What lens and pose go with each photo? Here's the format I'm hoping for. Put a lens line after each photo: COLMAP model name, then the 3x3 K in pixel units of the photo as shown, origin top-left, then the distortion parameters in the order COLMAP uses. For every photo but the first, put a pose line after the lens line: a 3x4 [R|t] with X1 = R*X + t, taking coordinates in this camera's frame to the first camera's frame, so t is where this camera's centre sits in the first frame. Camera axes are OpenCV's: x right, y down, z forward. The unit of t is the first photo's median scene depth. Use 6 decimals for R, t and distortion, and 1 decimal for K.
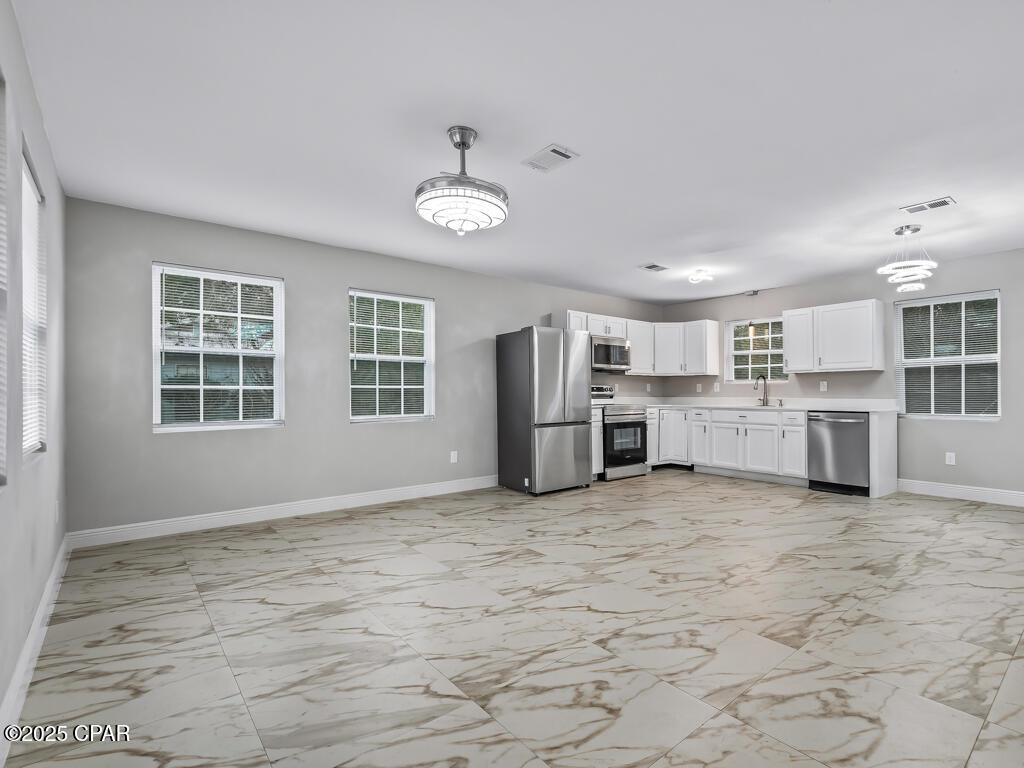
lens RADIAL K [[502.7, 0, 553.5], [0, 502.7, 401.5], [0, 0, 1]] dist [0.009986, -0.003383]
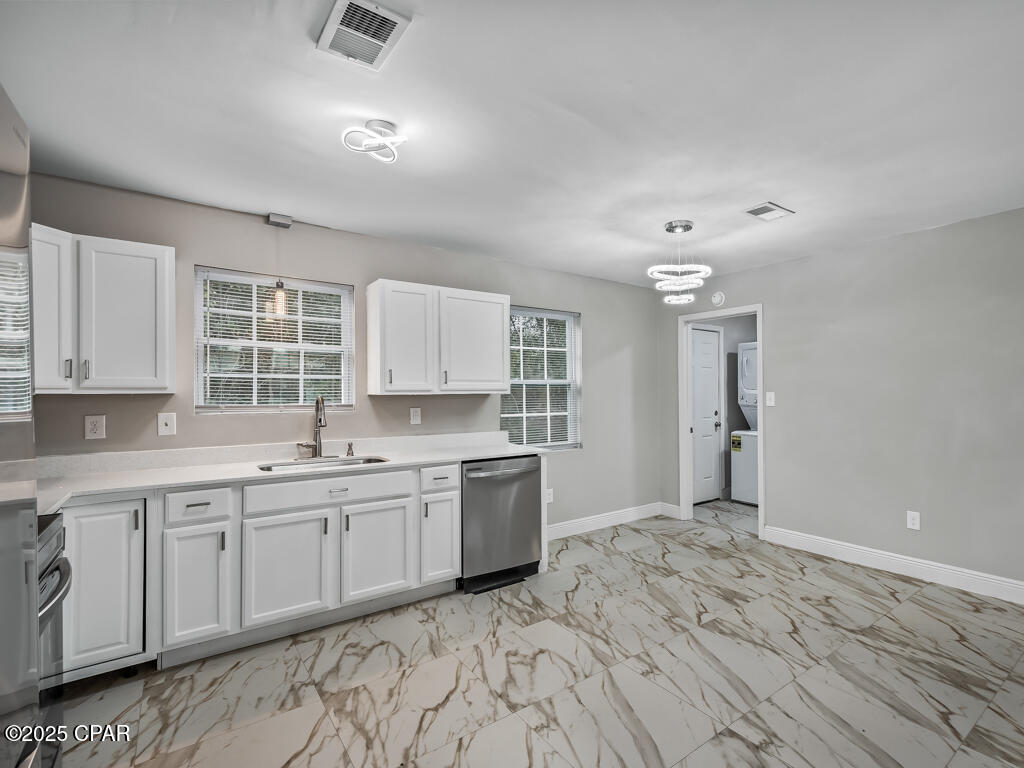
lens RADIAL K [[502.7, 0, 576.7], [0, 502.7, 389.0], [0, 0, 1]] dist [0.009986, -0.003383]
pose [[0.035344, 0.007441, 0.999347, -0.124175], [0.018849, 0.999789, -0.008111, -0.091753], [-0.999197, 0.019124, 0.035197, 1.311136]]
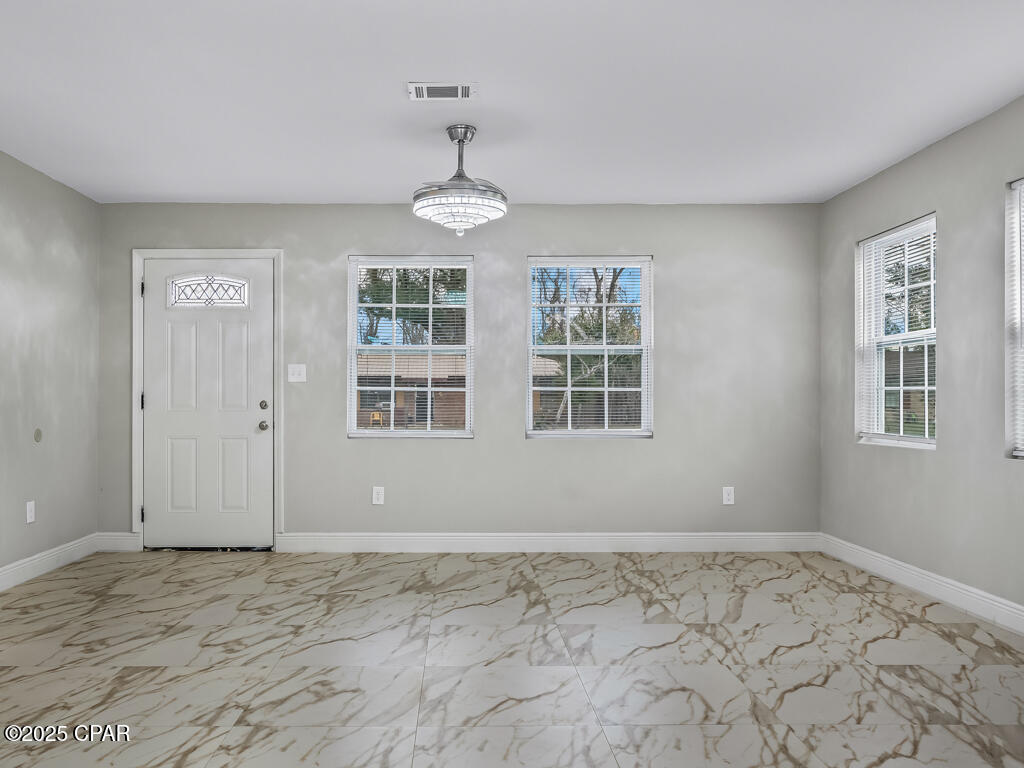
lens RADIAL K [[799.3, 0, 461.0], [0, 799.3, 393.3], [0, 0, 1]] dist [-0.016889, 0.013918]
pose [[-0.654076, -0.001075, -0.756428, 0.717739], [-0.008615, 0.999945, 0.006027, -0.025737], [0.756380, 0.010459, -0.654049, 1.460555]]
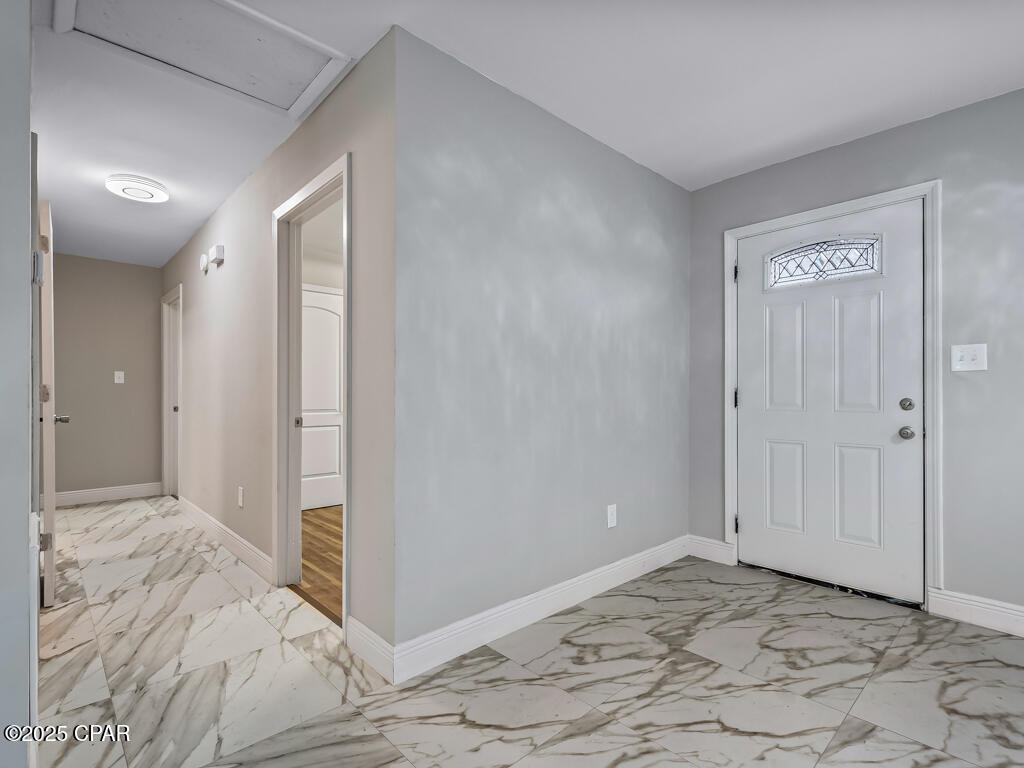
lens RADIAL K [[502.7, 0, 516.9], [0, 502.7, 394.6], [0, 0, 1]] dist [0.009986, -0.003383]
pose [[-0.999082, 0.002606, -0.042763, 0.364919], [0.002145, 0.999939, 0.010821, -0.012351], [0.042788, 0.010719, -0.999027, 0.830005]]
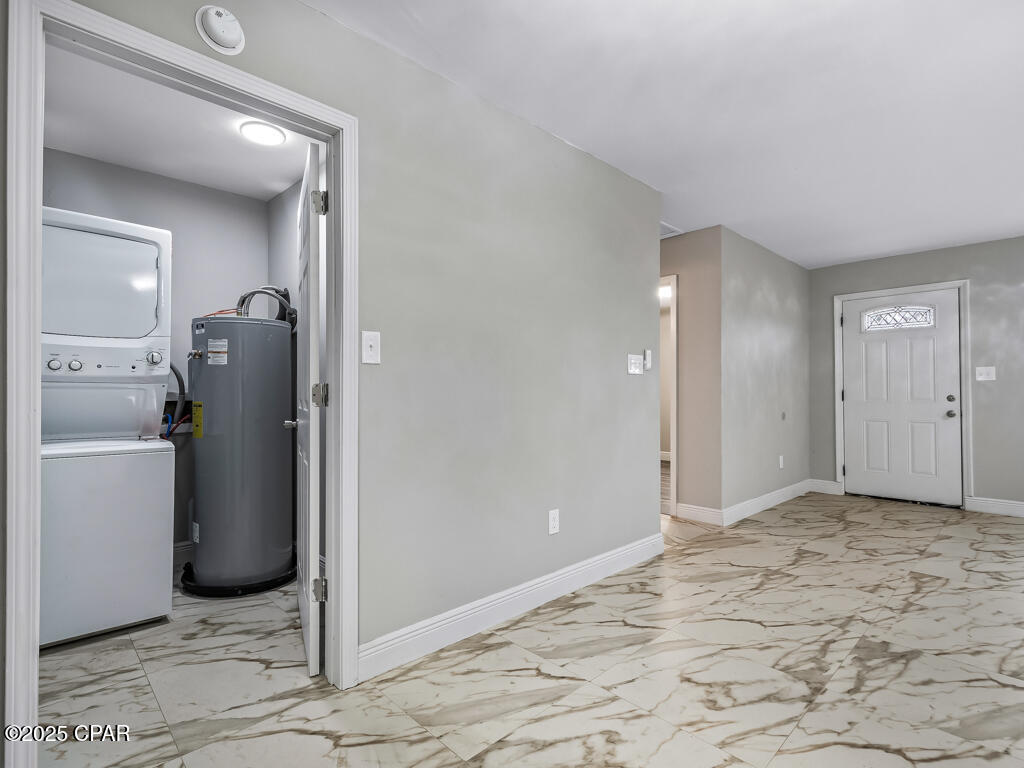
lens RADIAL K [[502.7, 0, 484.4], [0, 502.7, 399.3], [0, 0, 1]] dist [0.009986, -0.003383]
pose [[-0.999438, 0.003600, -0.033320, 1.041288], [0.002724, 0.999650, 0.026320, -0.026601], [0.033403, 0.026215, -0.999098, 1.418056]]
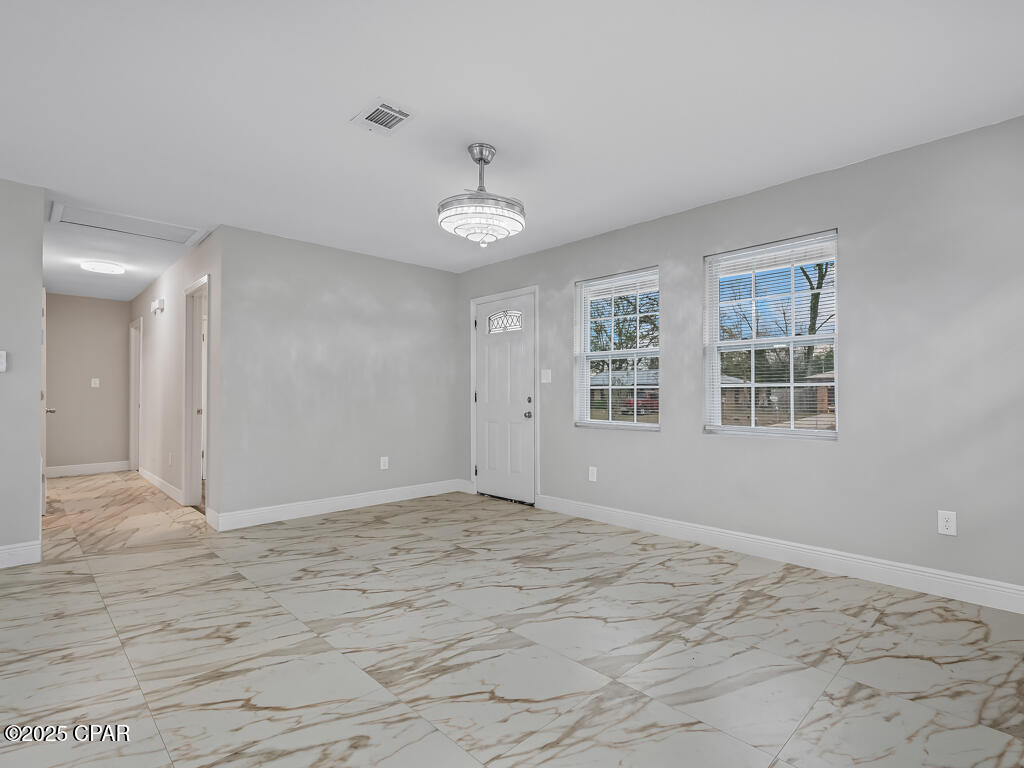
lens RADIAL K [[502.7, 0, 575.4], [0, 502.7, 389.6], [0, 0, 1]] dist [0.009986, -0.003383]
pose [[-0.992817, 0.004682, -0.119551, -0.180243], [0.004309, 0.999985, 0.003379, -0.021536], [0.119565, 0.002839, -0.992822, 1.512022]]
